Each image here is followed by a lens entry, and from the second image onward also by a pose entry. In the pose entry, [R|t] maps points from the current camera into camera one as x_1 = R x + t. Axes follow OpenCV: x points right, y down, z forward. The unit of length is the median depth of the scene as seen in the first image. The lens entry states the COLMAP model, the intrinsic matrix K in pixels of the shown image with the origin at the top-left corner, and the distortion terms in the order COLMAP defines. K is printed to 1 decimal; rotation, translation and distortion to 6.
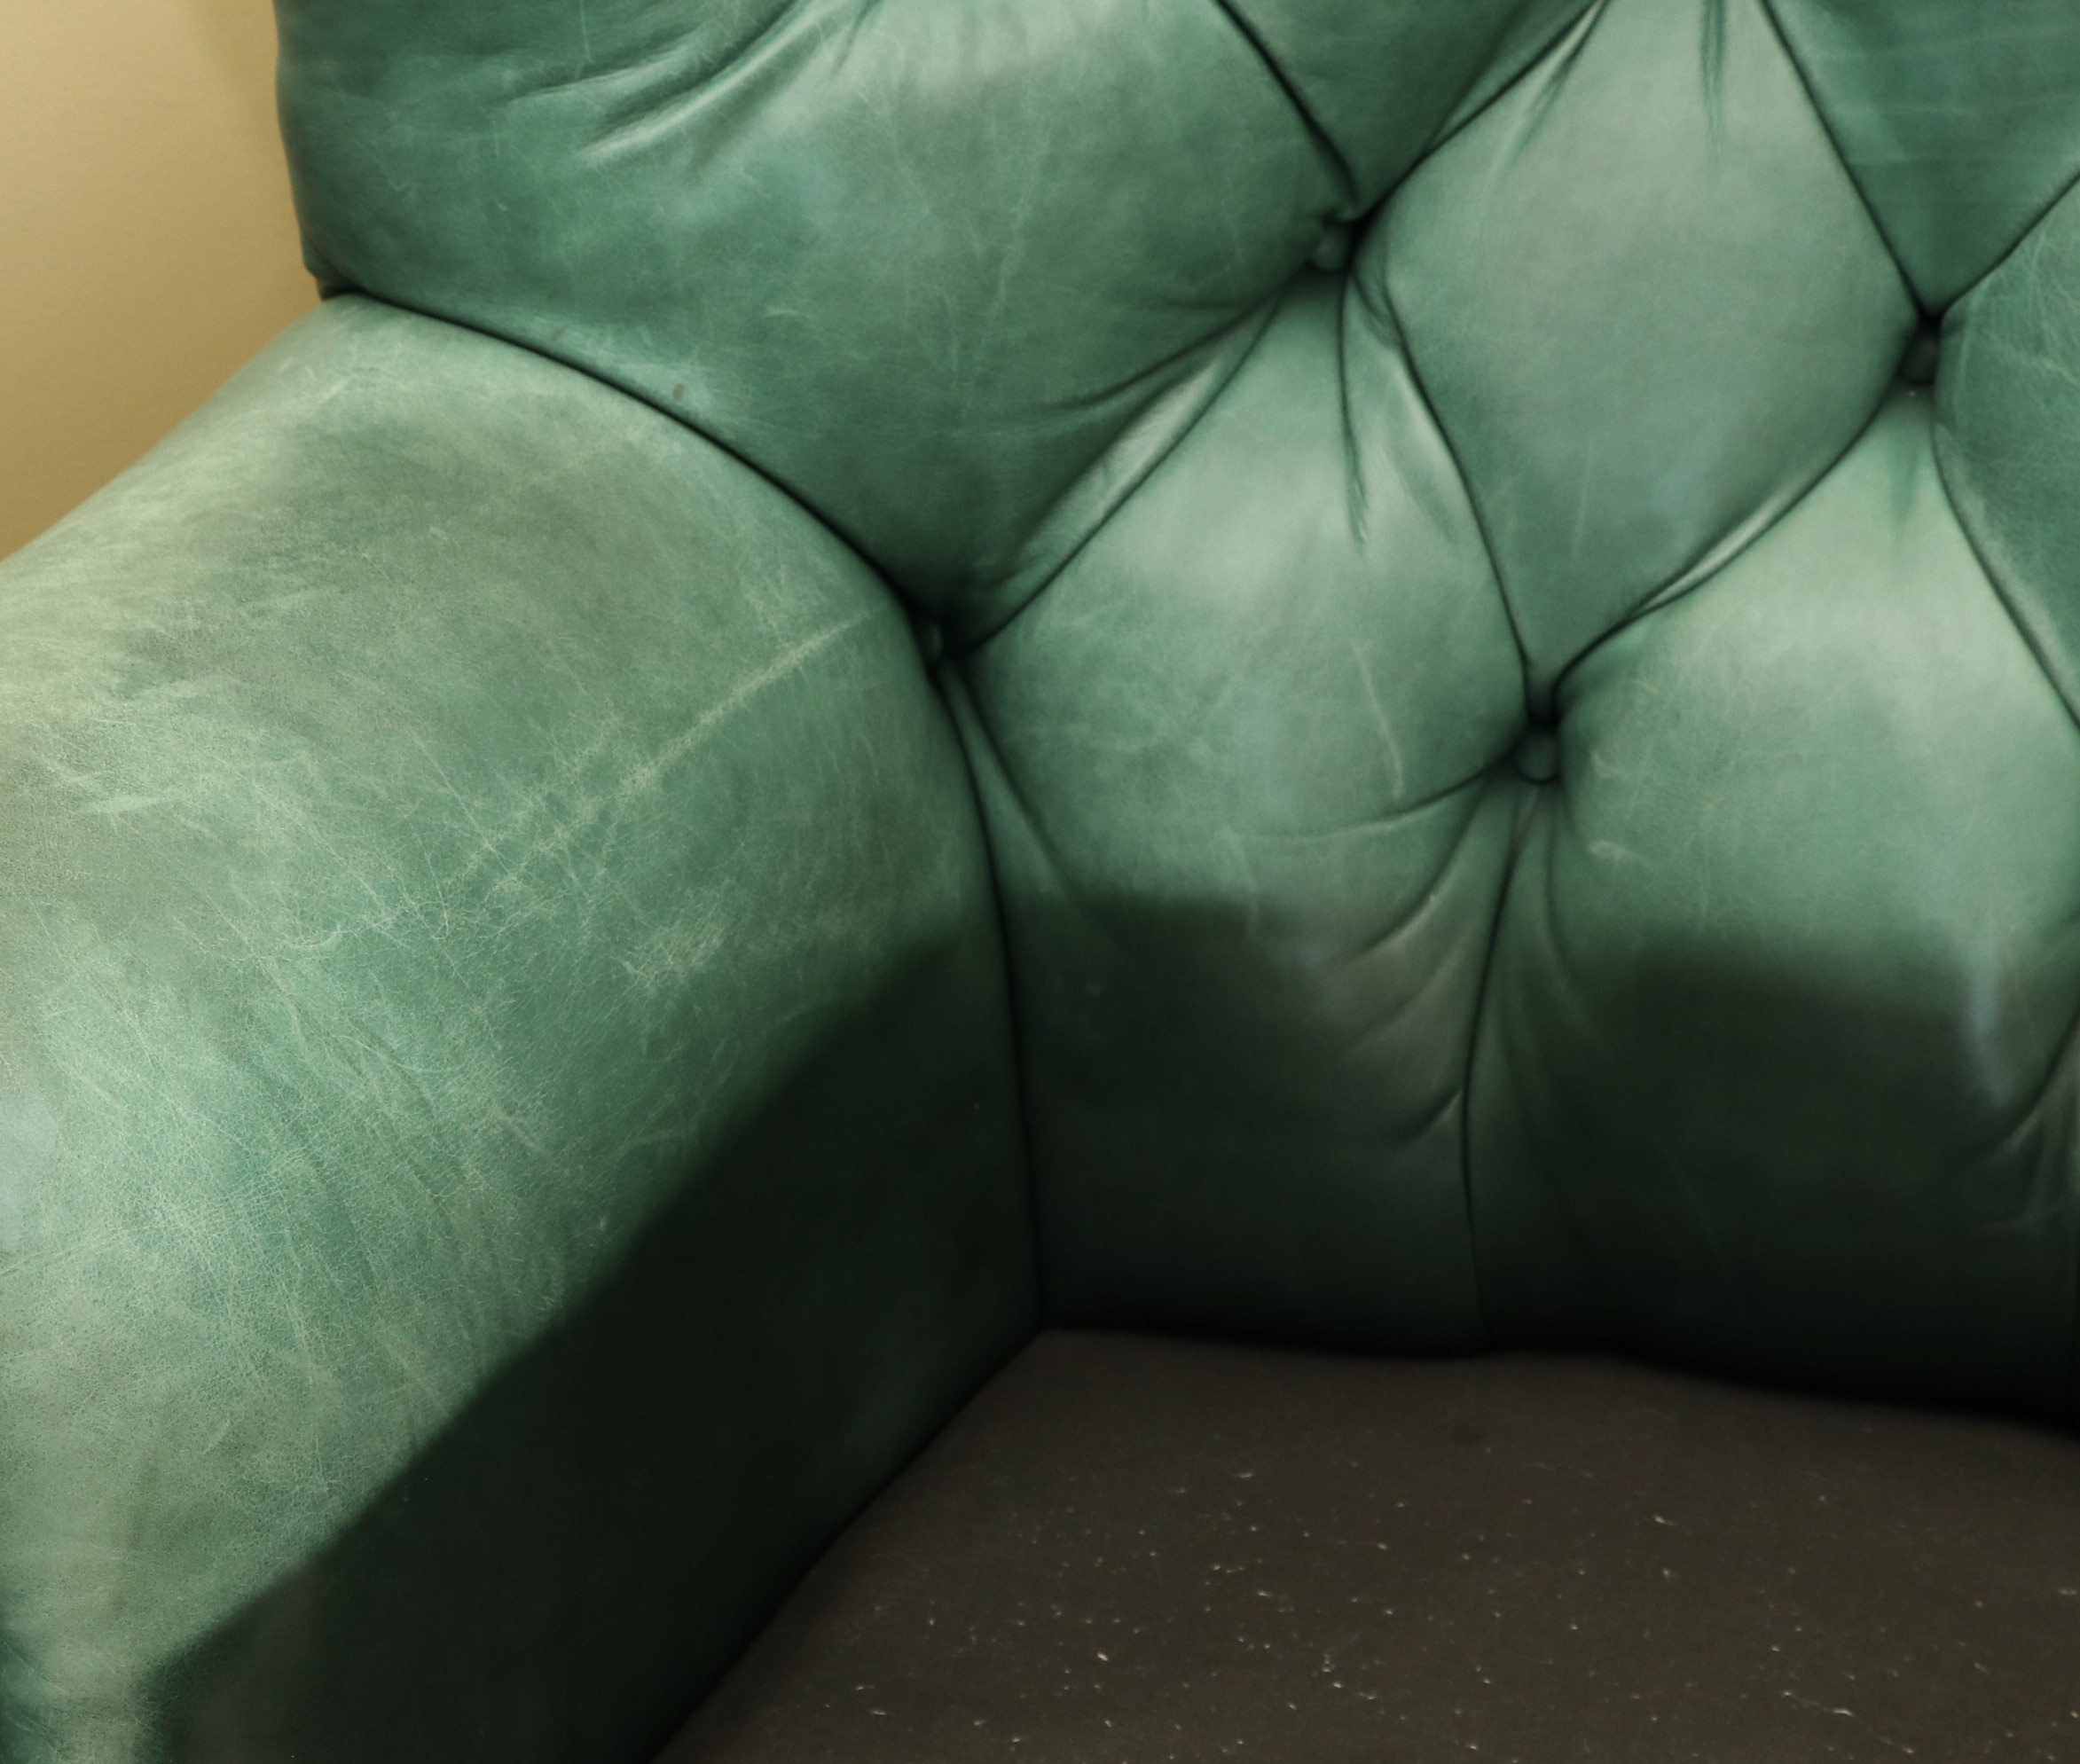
lens RADIAL K [[5915.9, 0, 940.9], [0, 5915.9, 1158.2], [0, 0, 1]] dist [0.106770, 0.000000]
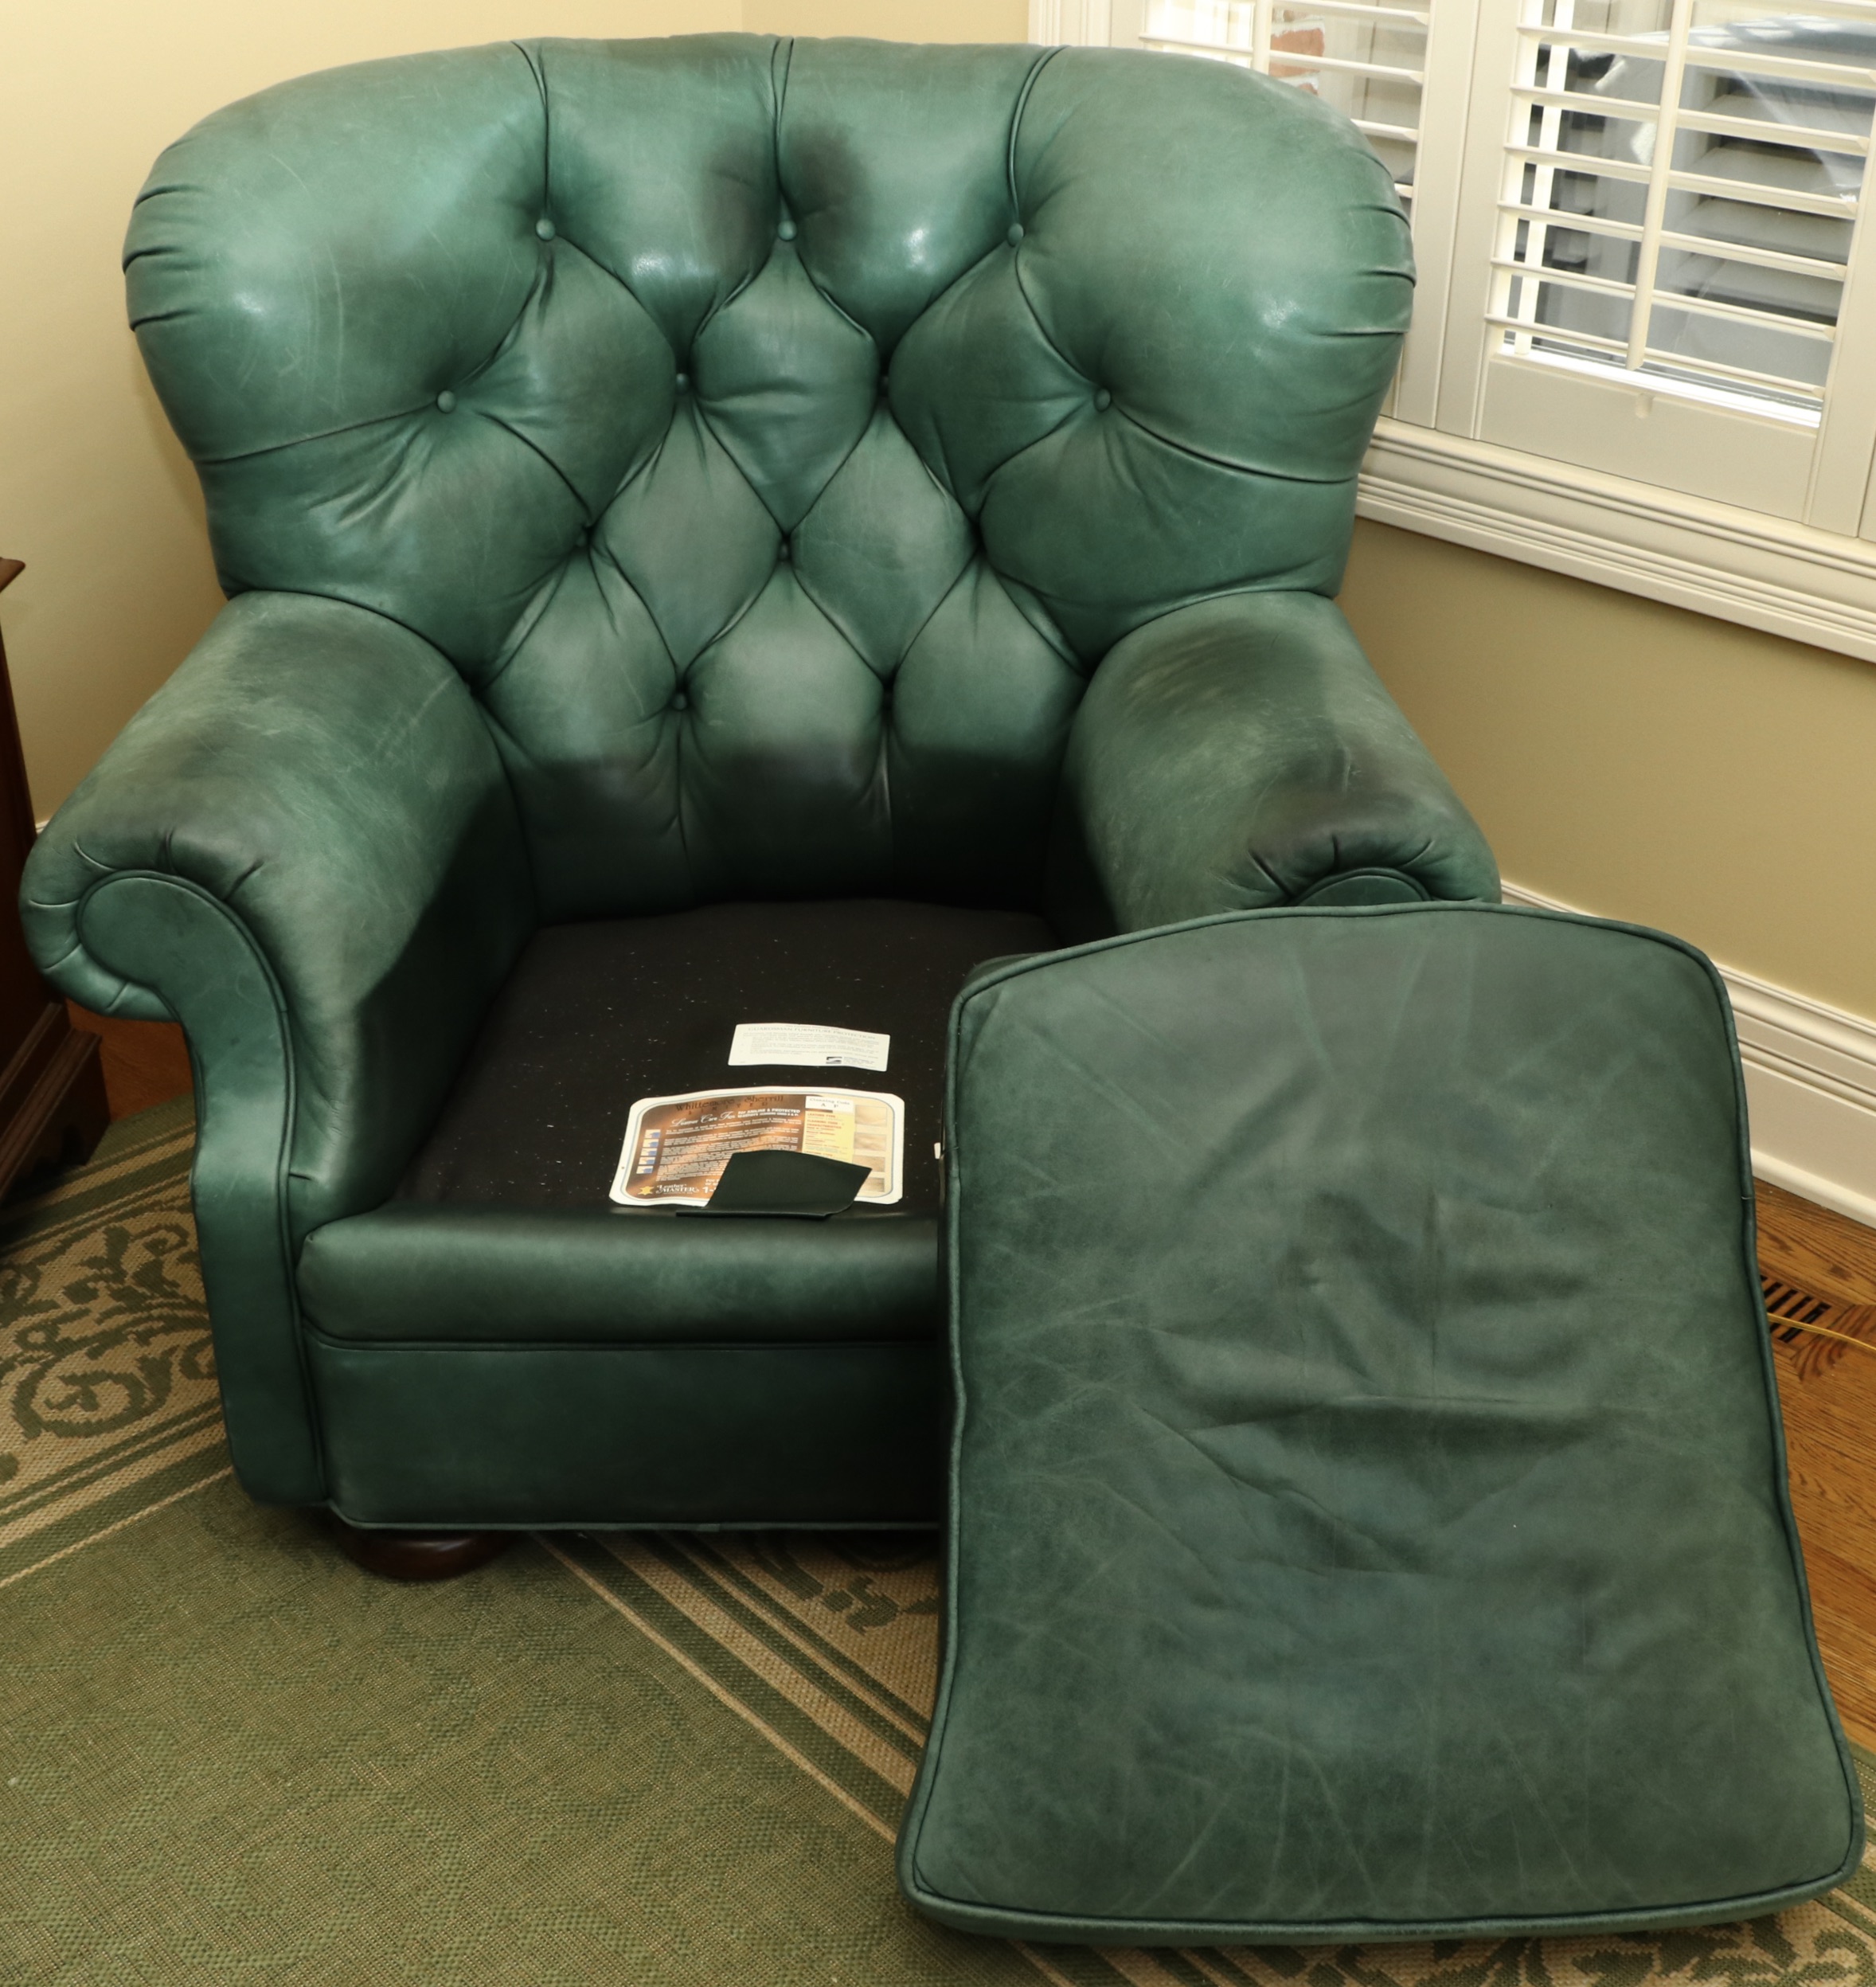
lens RADIAL K [[2543.5, 0, 897.1], [0, 2543.5, 960.2], [0, 0, 1]] dist [-0.027351, 0.000000]
pose [[0.939080, -0.161948, 0.303153, -0.206319], [0.180774, 0.982905, -0.034905, 0.125116], [-0.292318, 0.087580, 0.952302, -0.219658]]
